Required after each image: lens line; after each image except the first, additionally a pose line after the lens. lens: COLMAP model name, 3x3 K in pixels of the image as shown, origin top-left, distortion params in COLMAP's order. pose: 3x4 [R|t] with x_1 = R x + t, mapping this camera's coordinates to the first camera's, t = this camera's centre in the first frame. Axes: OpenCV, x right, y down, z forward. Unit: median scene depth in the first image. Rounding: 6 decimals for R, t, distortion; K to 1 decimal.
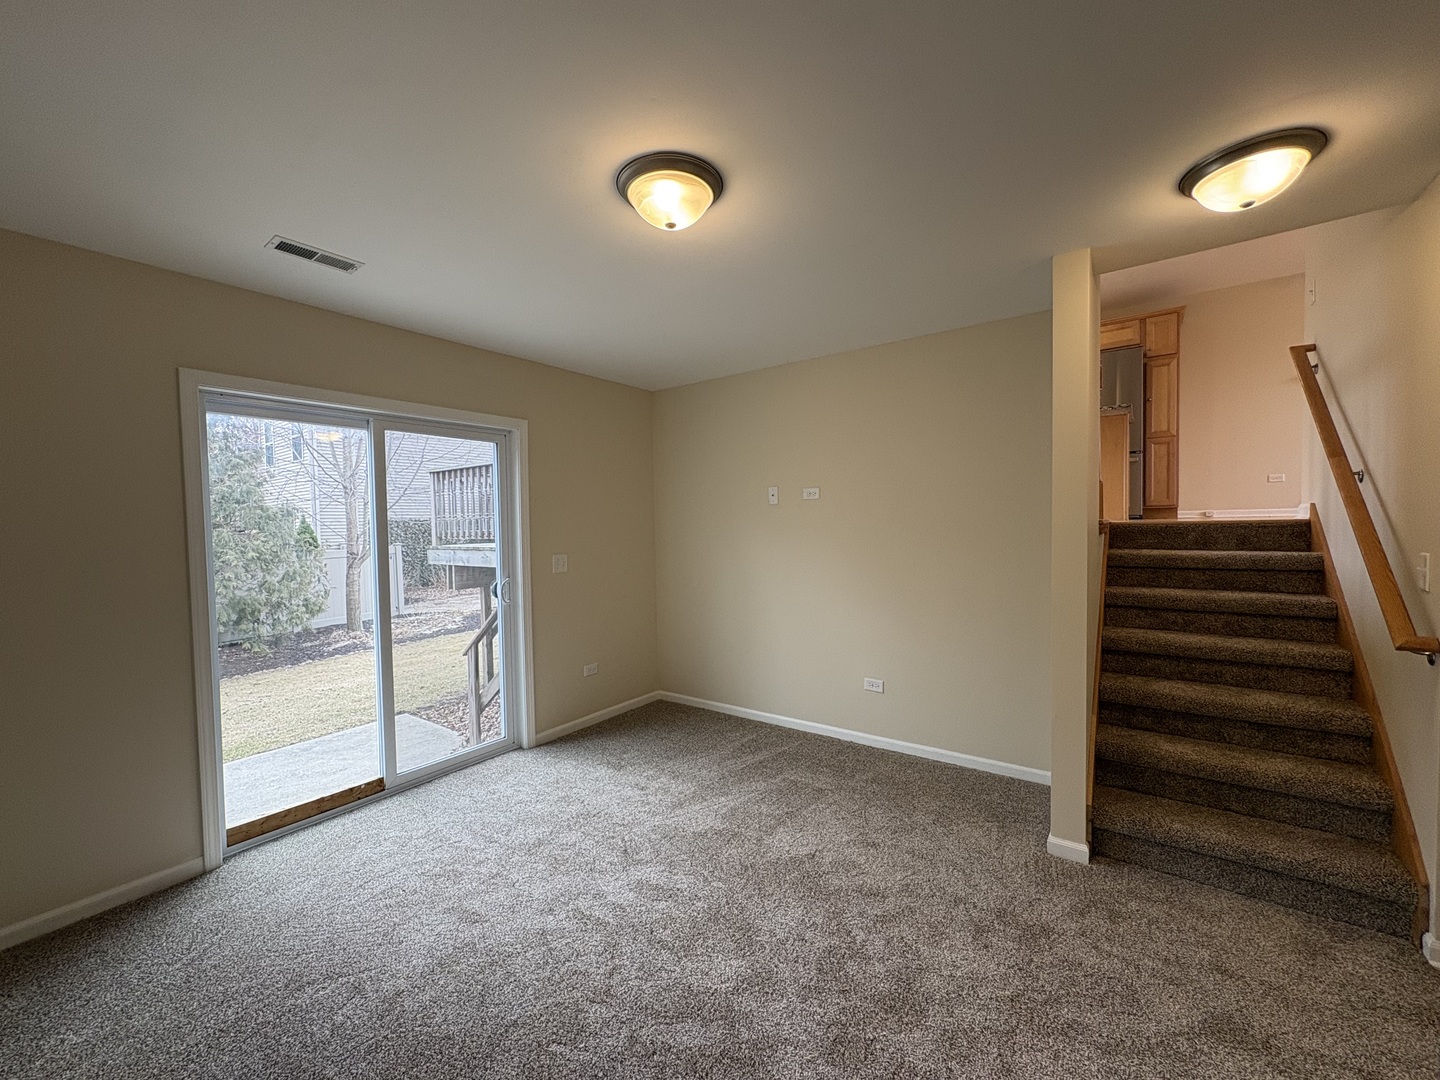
lens RADIAL K [[573.4, 0, 719.6], [0, 573.4, 542.9], [0, 0, 1]] dist [0.001334, -0.000443]
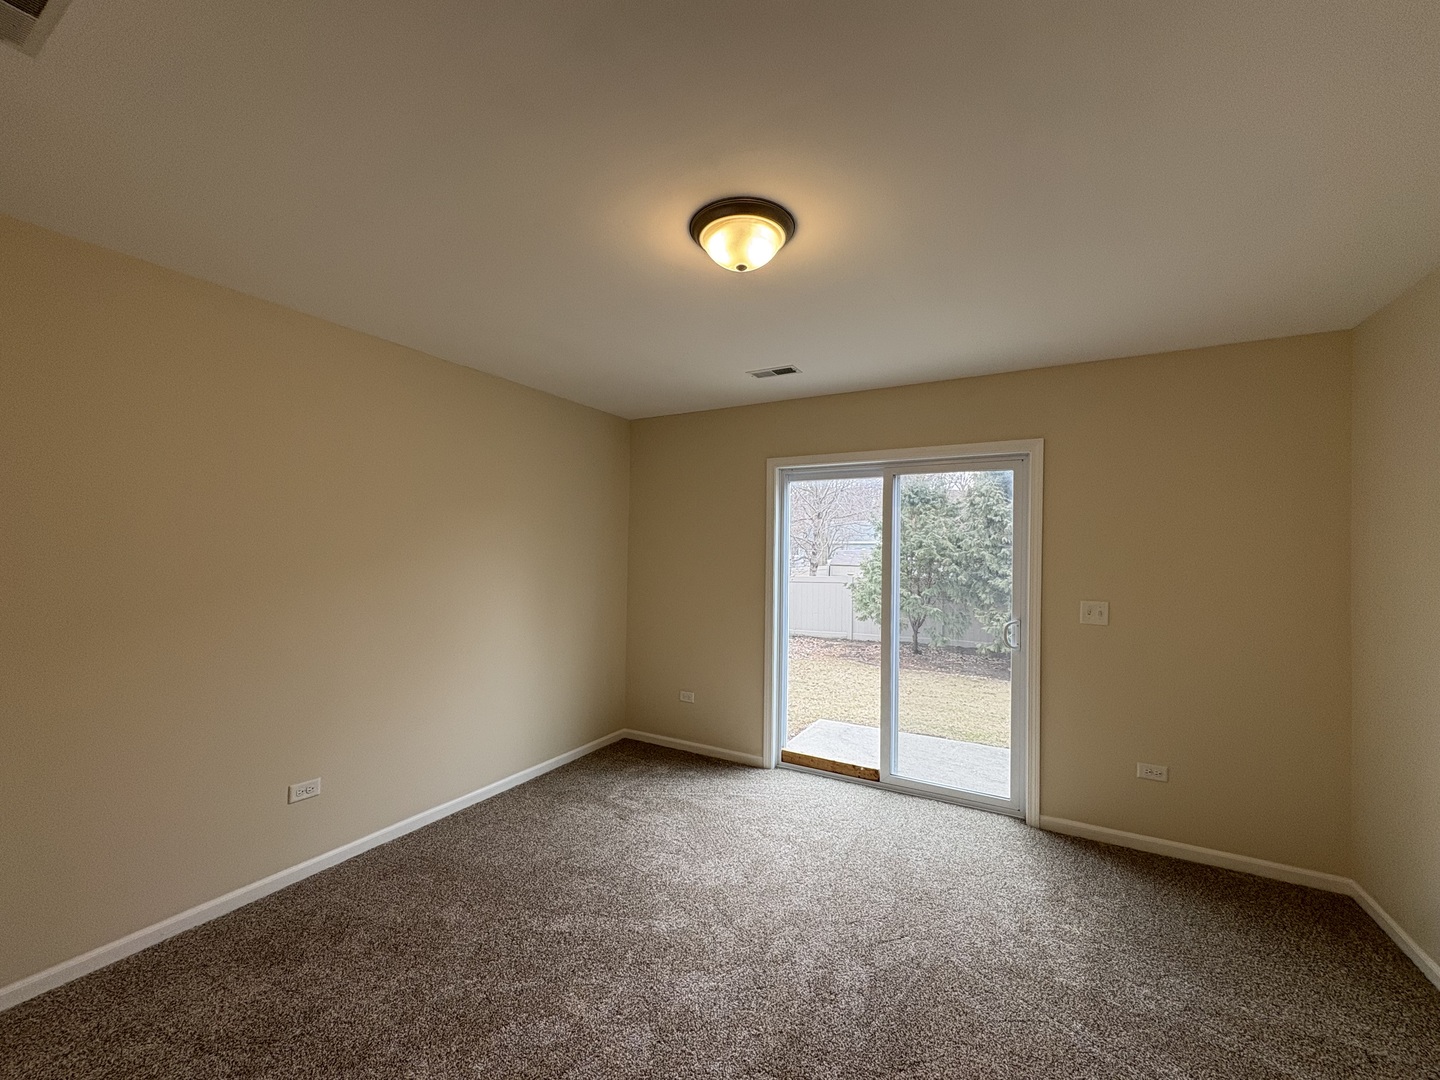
lens RADIAL K [[573.4, 0, 719.6], [0, 573.4, 542.9], [0, 0, 1]] dist [0.001334, -0.000443]
pose [[0.119183, 0.005876, -0.992855, 0.543882], [-0.050811, 0.998708, -0.000188, -0.040369], [0.991571, 0.050470, 0.119328, 0.516870]]
